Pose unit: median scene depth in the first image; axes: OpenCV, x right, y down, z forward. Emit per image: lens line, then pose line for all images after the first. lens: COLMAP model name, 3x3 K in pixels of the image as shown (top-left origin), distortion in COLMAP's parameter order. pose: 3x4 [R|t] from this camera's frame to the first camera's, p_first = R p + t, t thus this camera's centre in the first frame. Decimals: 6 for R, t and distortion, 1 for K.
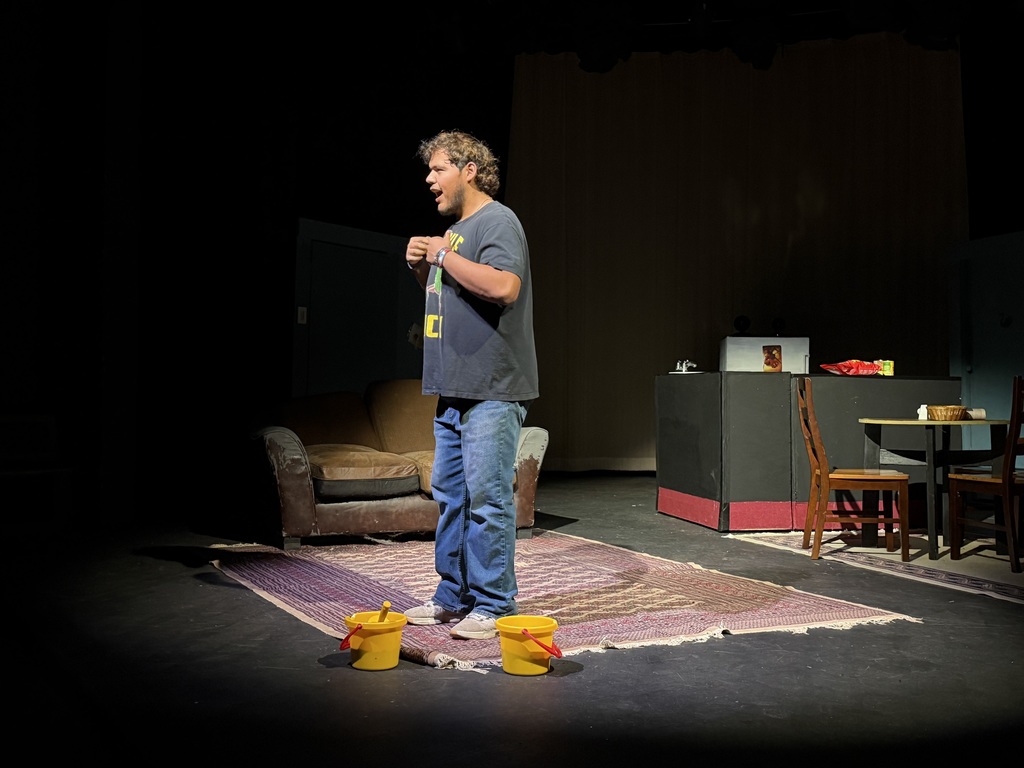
lens RADIAL K [[1092.0, 0, 512.0], [0, 1092.0, 384.0], [0, 0, 1]] dist [0.183166, -0.461676]
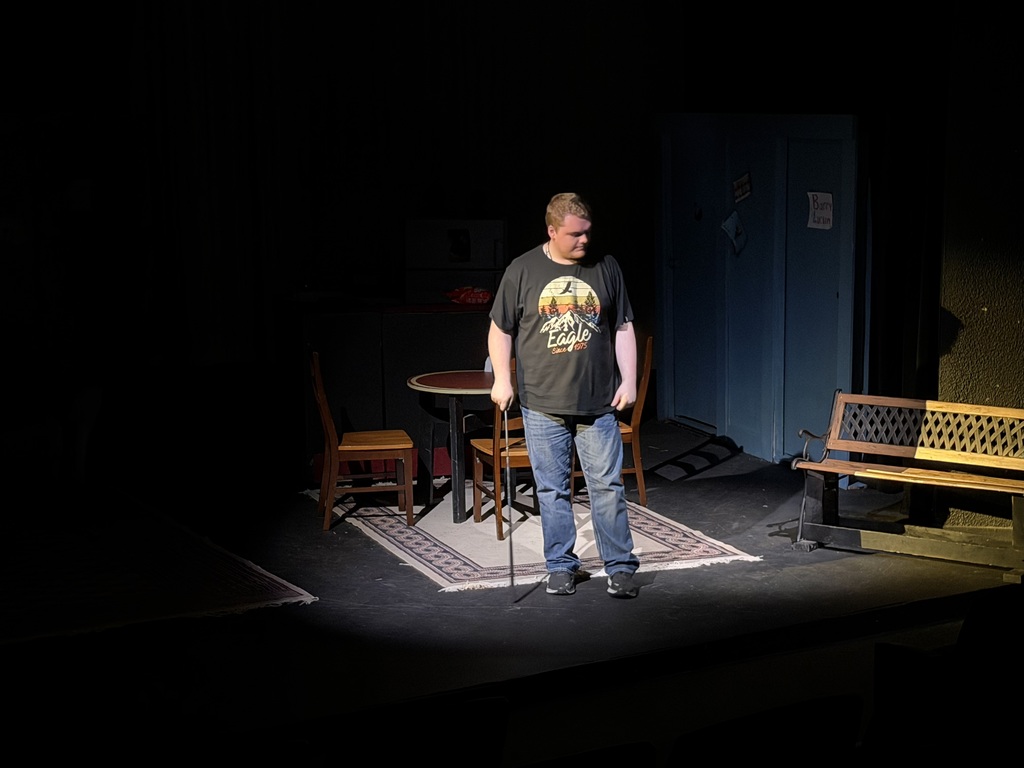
lens RADIAL K [[2024.2, 0, 526.4], [0, 2024.2, 389.6], [0, 0, 1]] dist [0.146183, 0.000866]
pose [[0.999239, -0.017257, 0.034990, 0.336084], [0.011233, 0.986135, 0.165564, -0.241483], [-0.037362, -0.165045, 0.985578, -0.734017]]
